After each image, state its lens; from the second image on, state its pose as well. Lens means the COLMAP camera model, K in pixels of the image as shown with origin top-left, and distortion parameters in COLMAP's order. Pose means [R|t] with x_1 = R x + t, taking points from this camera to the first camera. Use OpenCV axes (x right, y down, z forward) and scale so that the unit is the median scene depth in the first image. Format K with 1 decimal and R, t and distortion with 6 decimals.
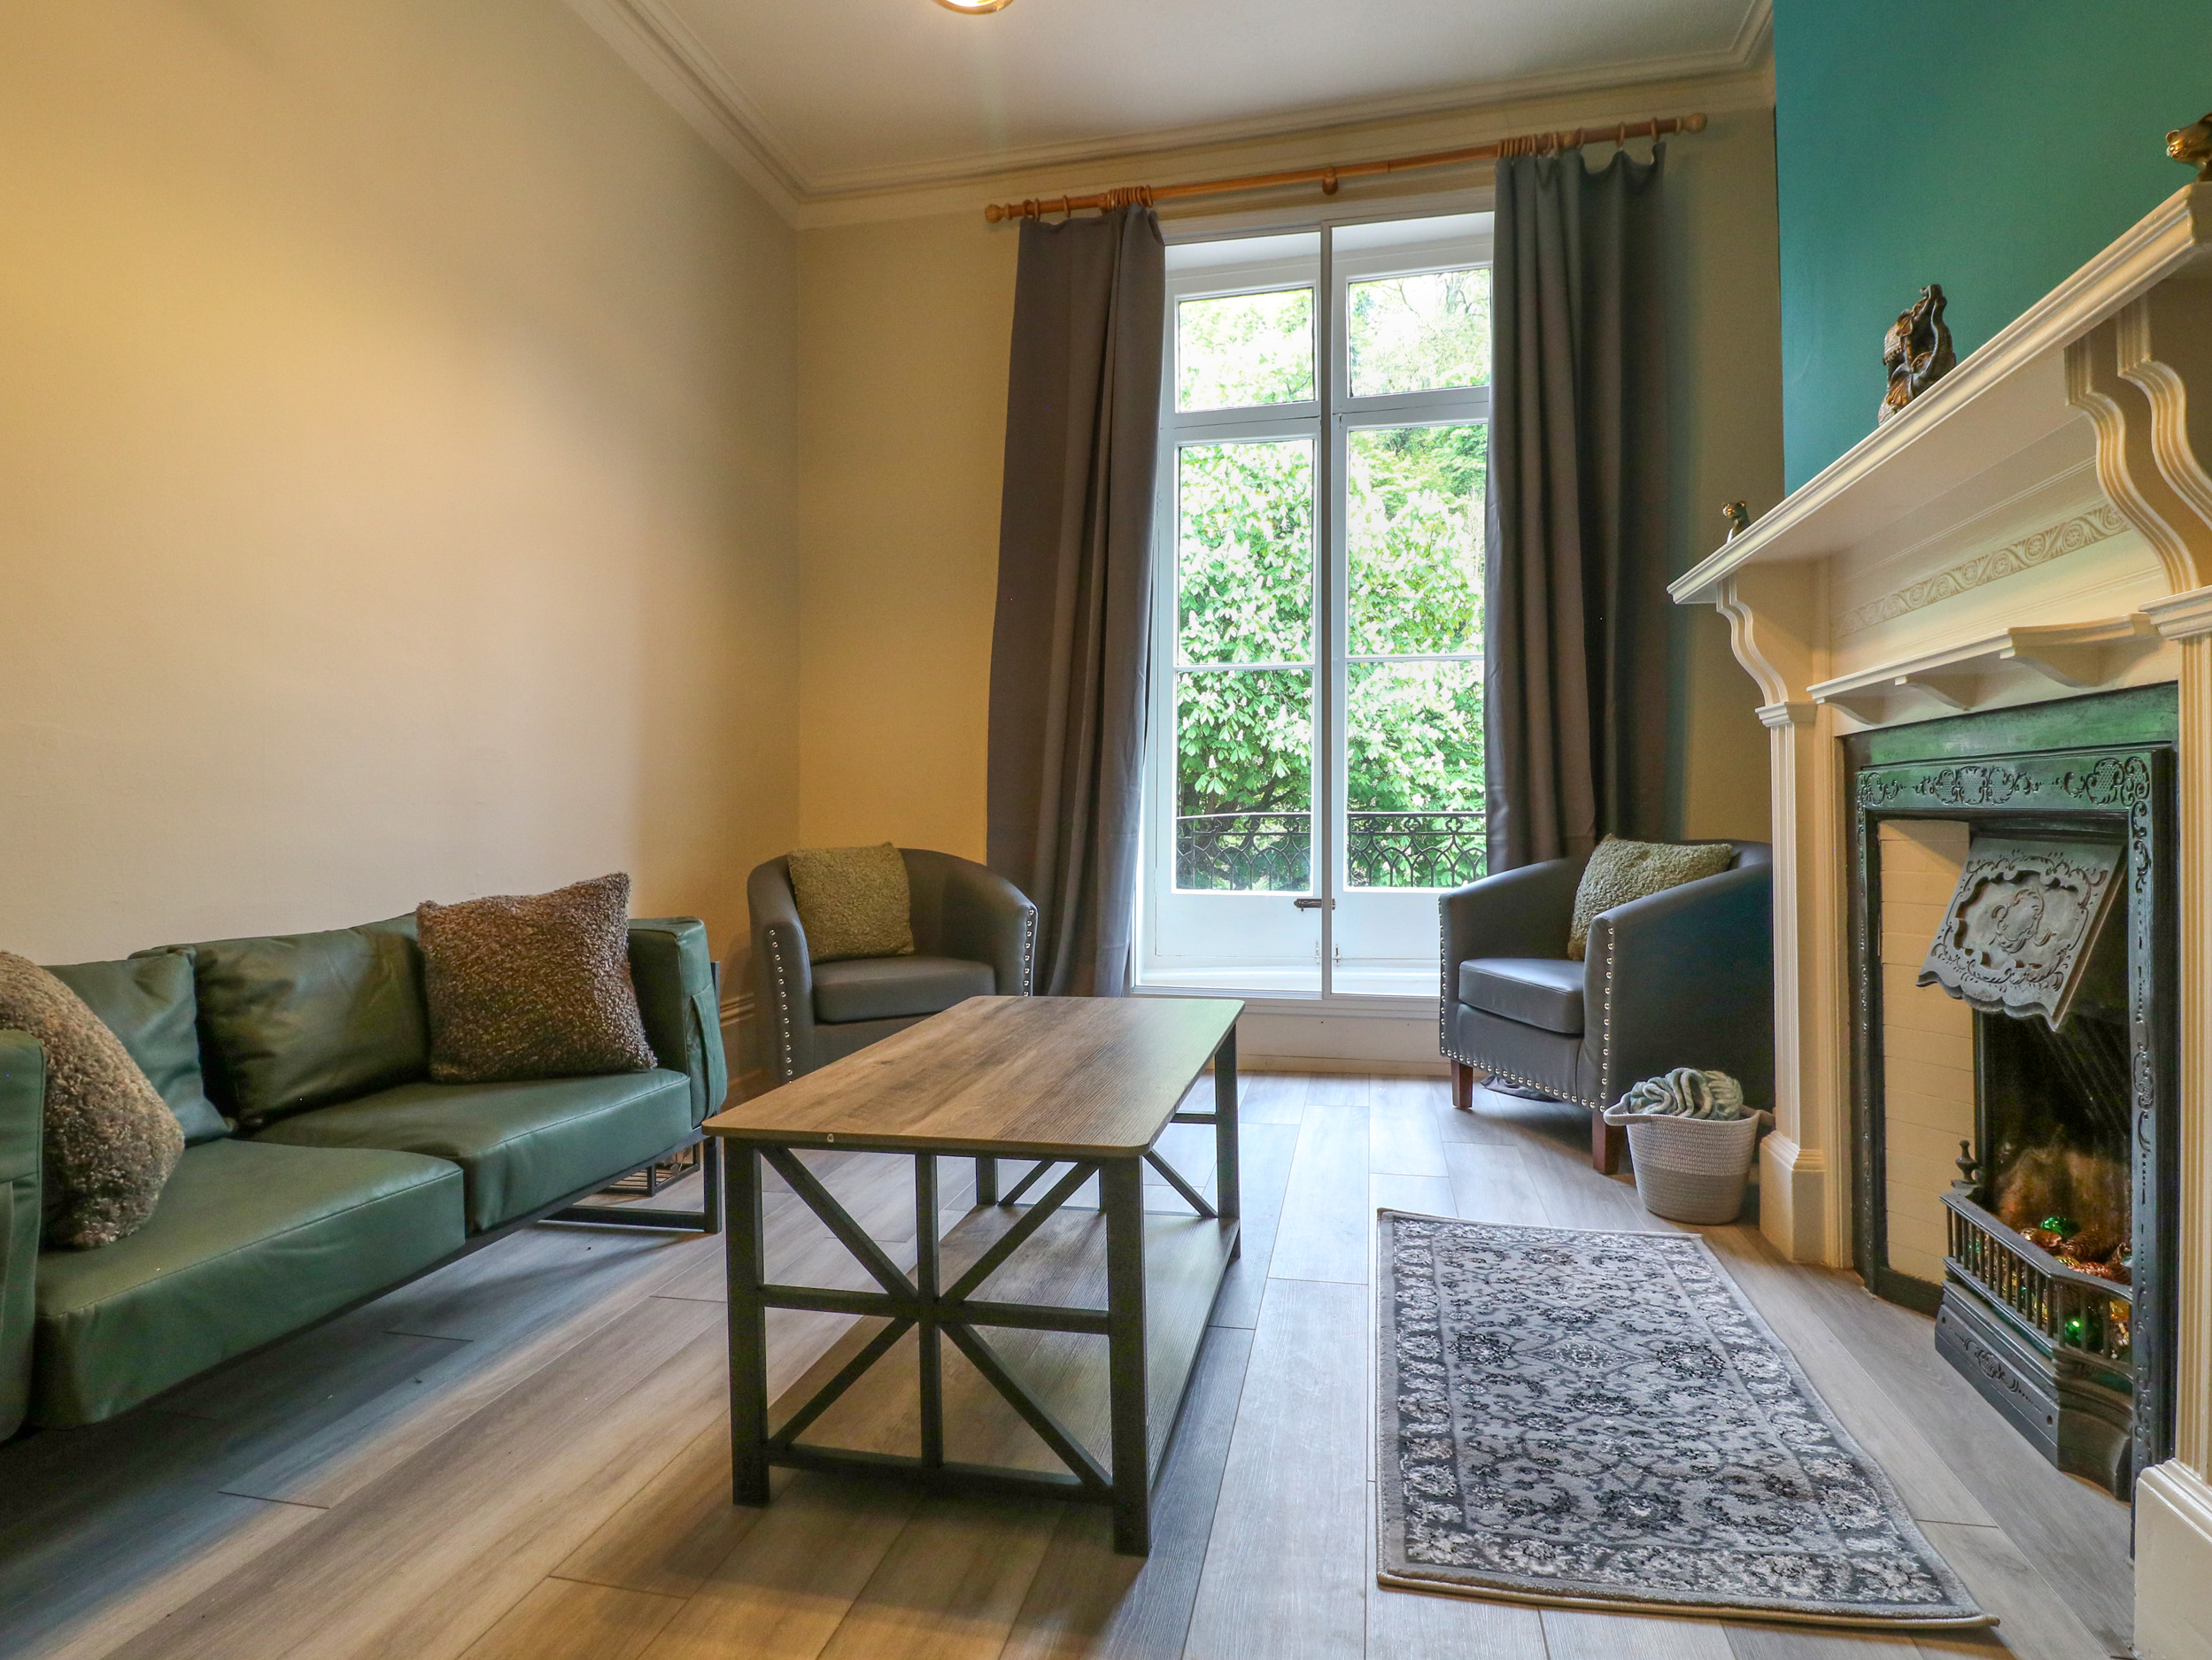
lens RADIAL K [[1160.6, 0, 1091.7], [0, 1160.6, 818.3], [0, 0, 1]] dist [-0.009157, -0.009453]
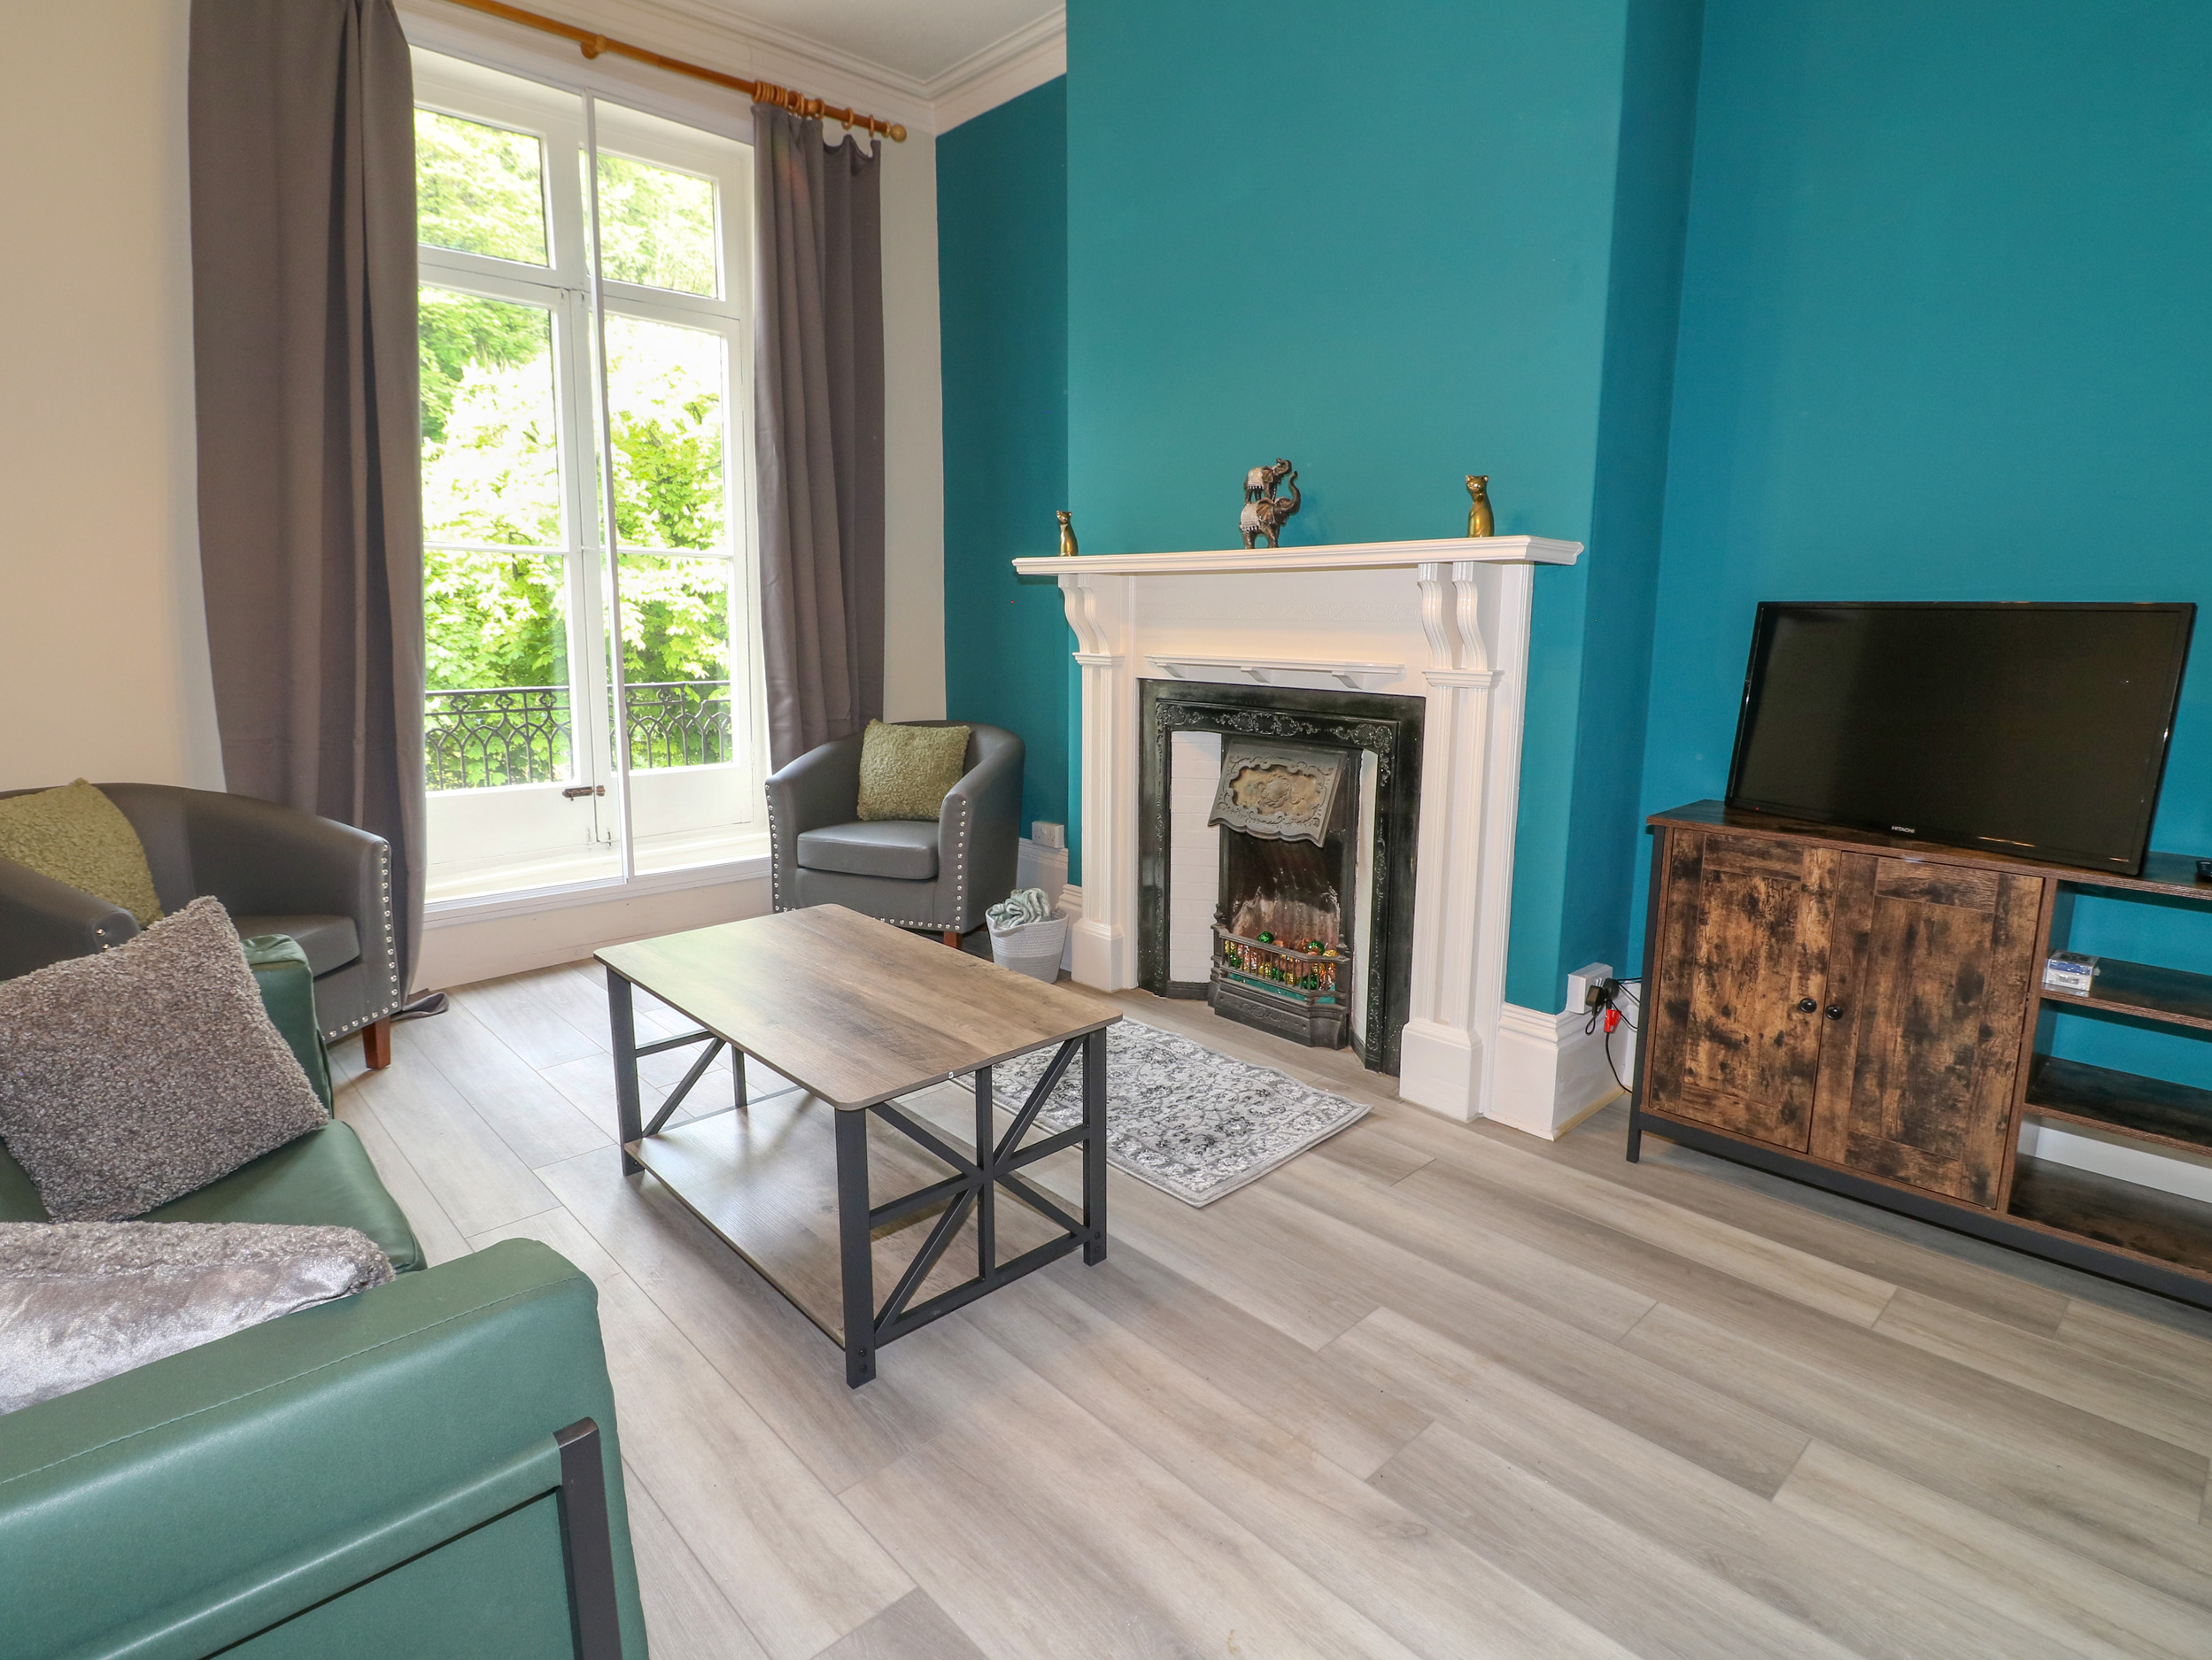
lens RADIAL K [[1160.6, 0, 1106.4], [0, 1160.6, 821.7], [0, 0, 1]] dist [-0.009157, -0.009453]
pose [[0.550295, -0.134649, 0.824042, -0.742390], [-0.008208, 0.985992, 0.166593, -0.138991], [-0.834930, -0.098439, 0.541481, 0.119864]]
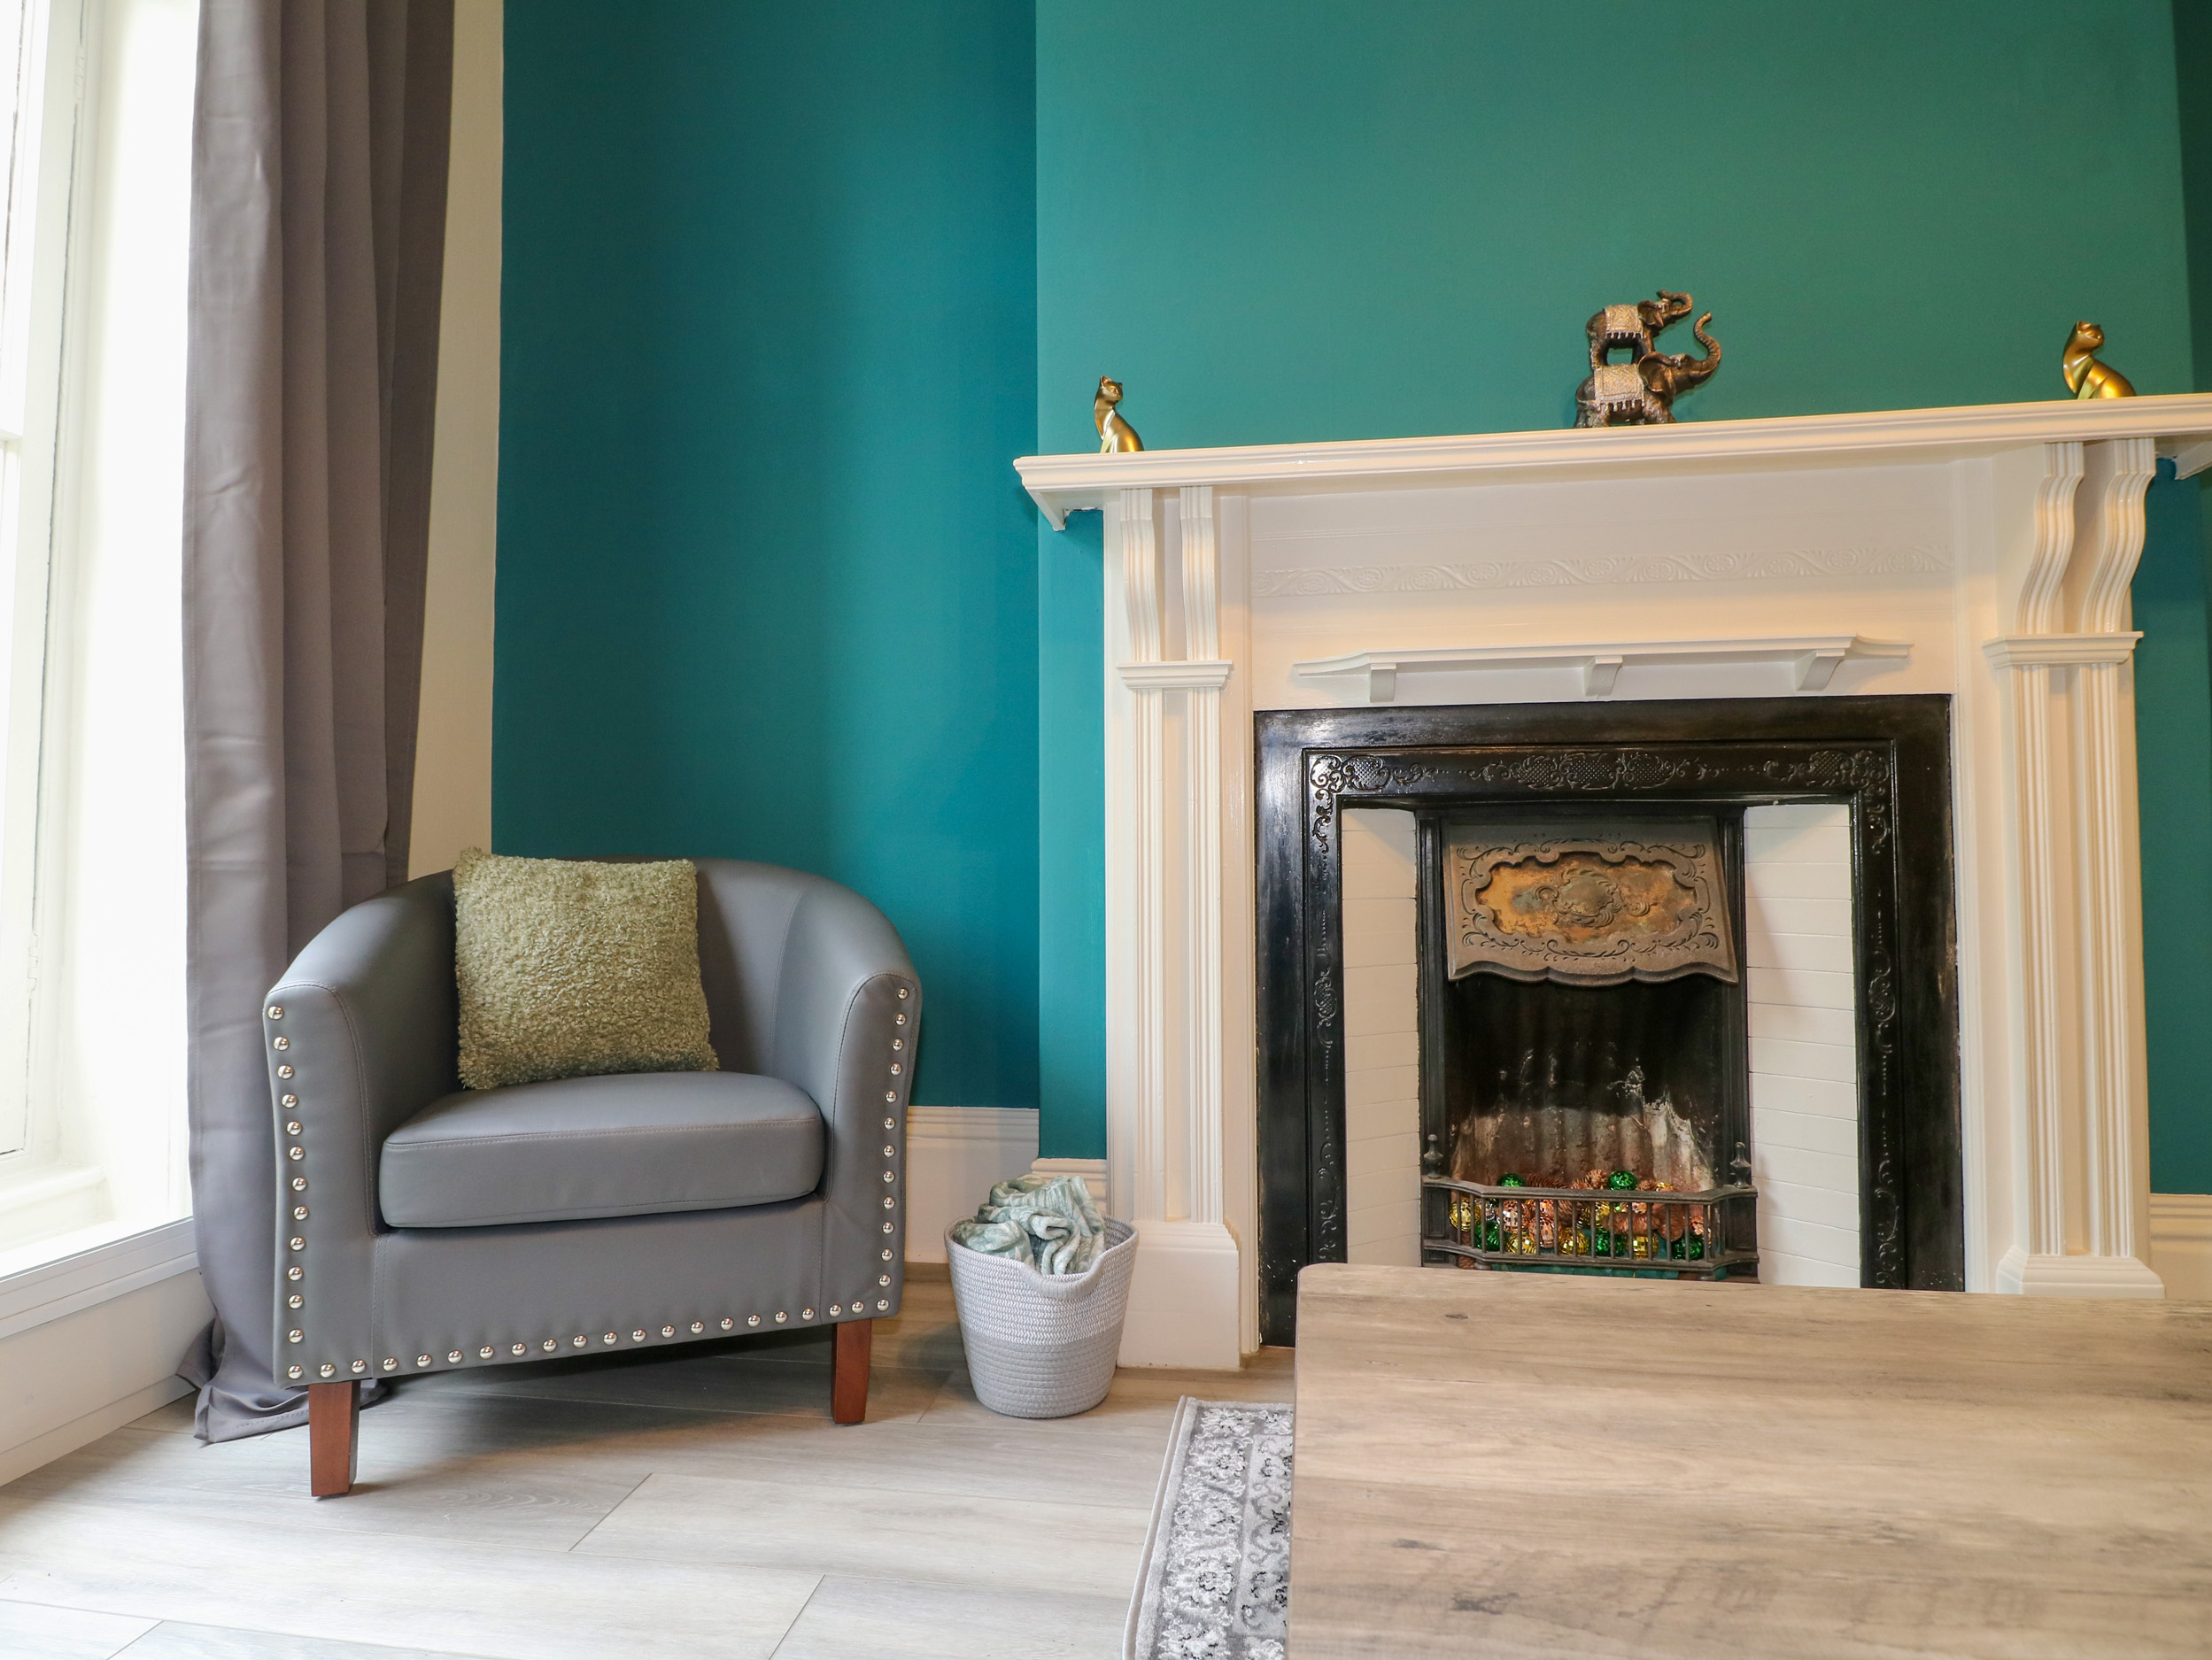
lens RADIAL K [[1280.2, 0, 1102.3], [0, 1280.2, 810.3], [0, 0, 1]] dist [-0.008622, 0.000567]
pose [[-0.082161, 0.044021, 0.995646, -0.265330], [0.012946, 0.998987, -0.043101, 0.039949], [-0.996535, 0.009348, -0.082648, 1.155651]]
